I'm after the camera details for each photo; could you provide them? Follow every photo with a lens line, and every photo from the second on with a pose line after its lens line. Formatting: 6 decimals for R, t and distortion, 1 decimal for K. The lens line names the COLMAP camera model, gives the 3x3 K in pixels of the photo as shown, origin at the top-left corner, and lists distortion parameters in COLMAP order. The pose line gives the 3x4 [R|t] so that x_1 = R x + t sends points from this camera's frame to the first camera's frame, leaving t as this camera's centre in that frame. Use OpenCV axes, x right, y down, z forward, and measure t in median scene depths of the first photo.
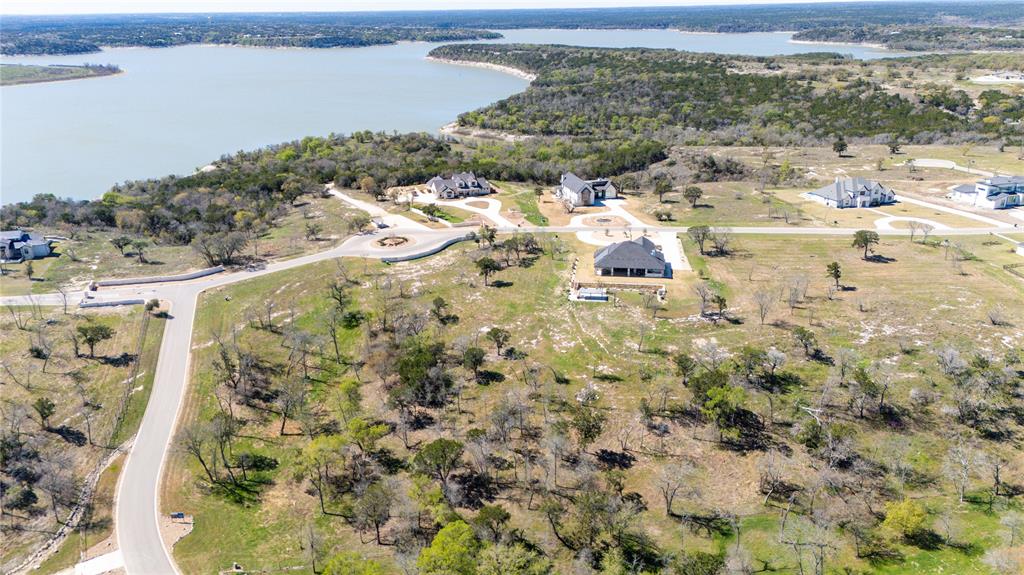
lens RADIAL K [[751.8, 0, 515.9], [0, 751.8, 285.9], [0, 0, 1]] dist [0.073892, -0.065609]
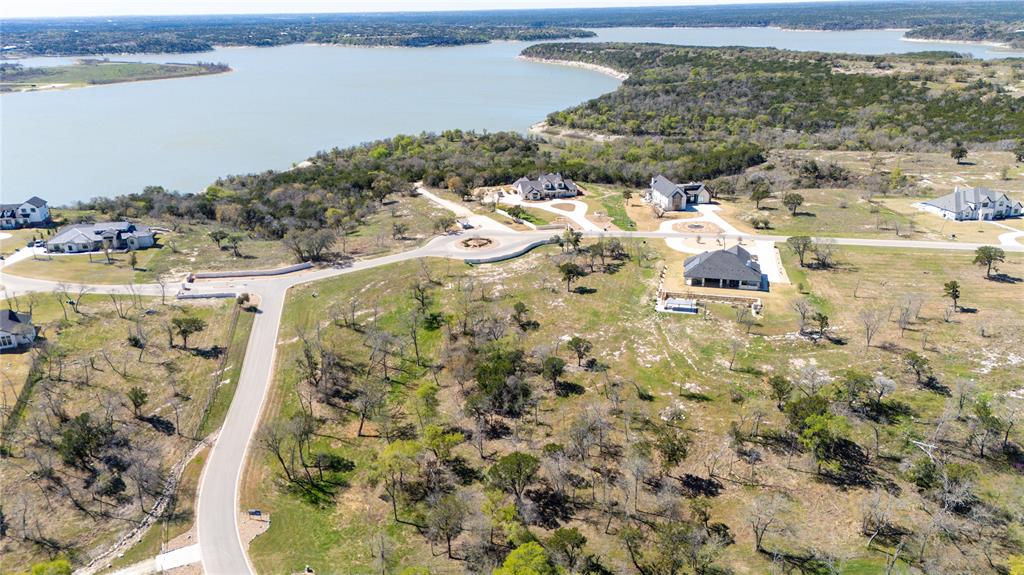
lens RADIAL K [[751.8, 0, 514.4], [0, 751.8, 286.5], [0, 0, 1]] dist [0.073892, -0.065609]
pose [[0.992997, 0.036997, -0.112200, -0.001550], [-0.036740, 0.999315, 0.004359, -0.010454], [0.112285, -0.000206, 0.993676, 0.030731]]
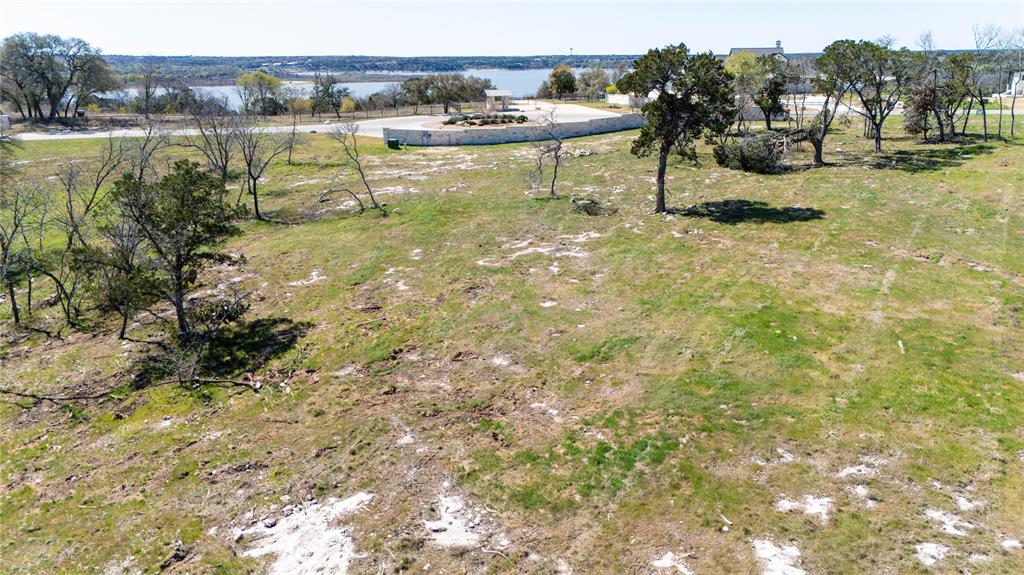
lens RADIAL K [[751.8, 0, 510.5], [0, 751.8, 287.6], [0, 0, 1]] dist [0.073892, -0.065609]
pose [[0.898430, 0.134359, -0.418057, 0.007155], [-0.155656, 0.987664, -0.017088, 0.031481], [0.410604, 0.080426, 0.908260, 0.976752]]
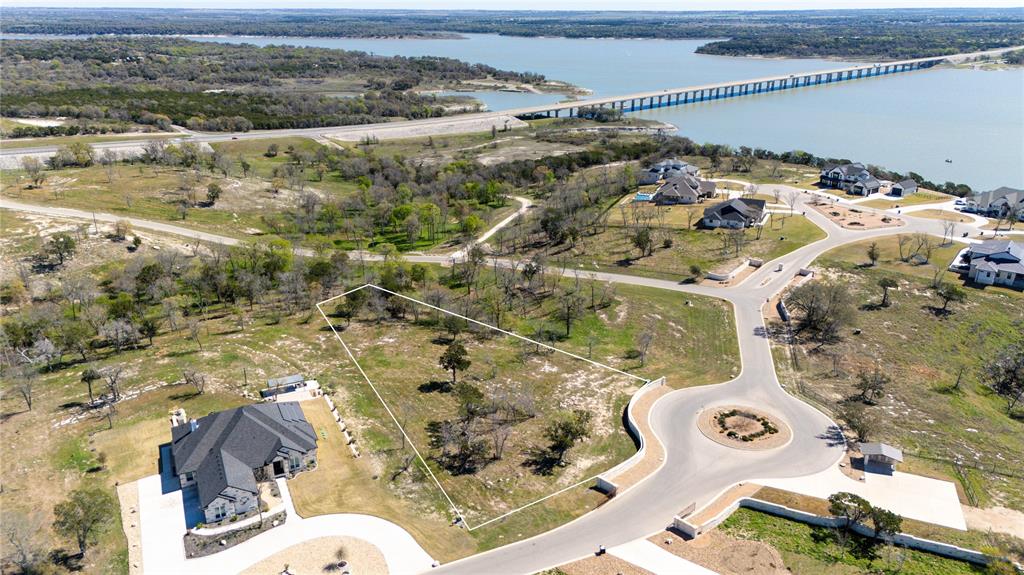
lens RADIAL K [[751.8, 0, 513.3], [0, 751.8, 287.5], [0, 0, 1]] dist [0.073892, -0.065609]
pose [[-0.825816, 0.207518, -0.524370, 0.309034], [-0.184829, 0.778878, 0.599322, -0.585759], [0.532790, 0.591849, -0.604855, 1.658927]]
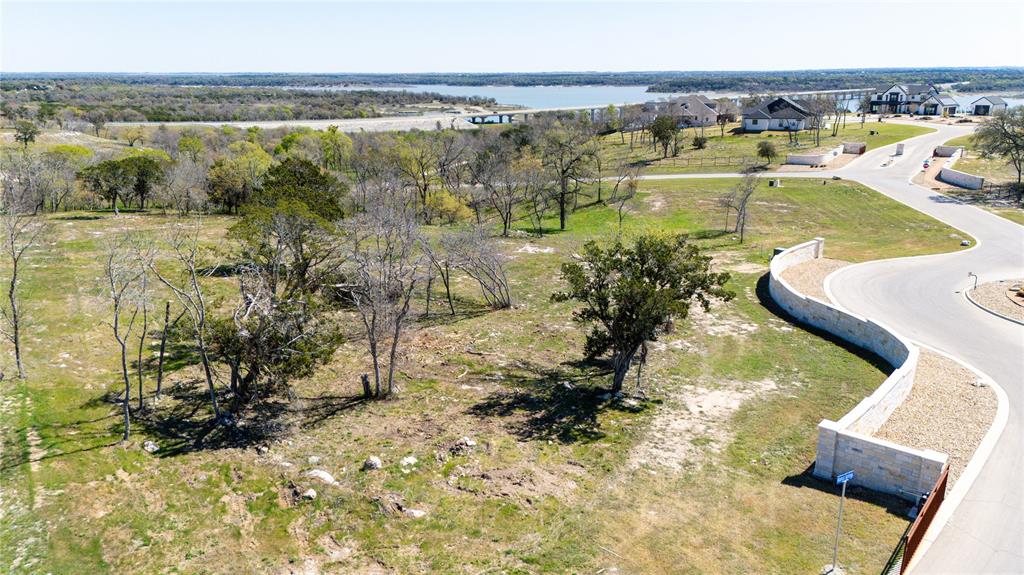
lens RADIAL K [[751.8, 0, 514.2], [0, 751.8, 289.4], [0, 0, 1]] dist [0.073892, -0.065609]
pose [[-0.786346, 0.186591, -0.588935, 0.074382], [-0.198486, 0.826450, 0.526862, -0.181854], [0.585033, 0.531191, -0.612840, 1.448015]]
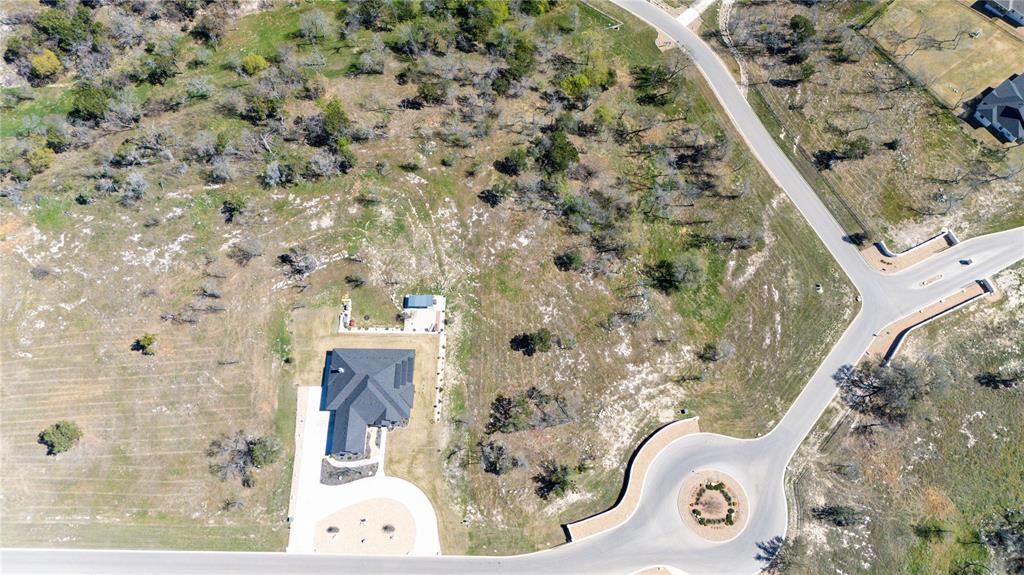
lens RADIAL K [[751.8, 0, 515.1], [0, 751.8, 288.4], [0, 0, 1]] dist [0.073892, -0.065609]
pose [[-0.991665, 0.128039, -0.014400, -0.005918], [-0.013540, 0.007591, 0.999880, -1.033694], [0.128133, 0.991740, -0.005794, 1.117198]]
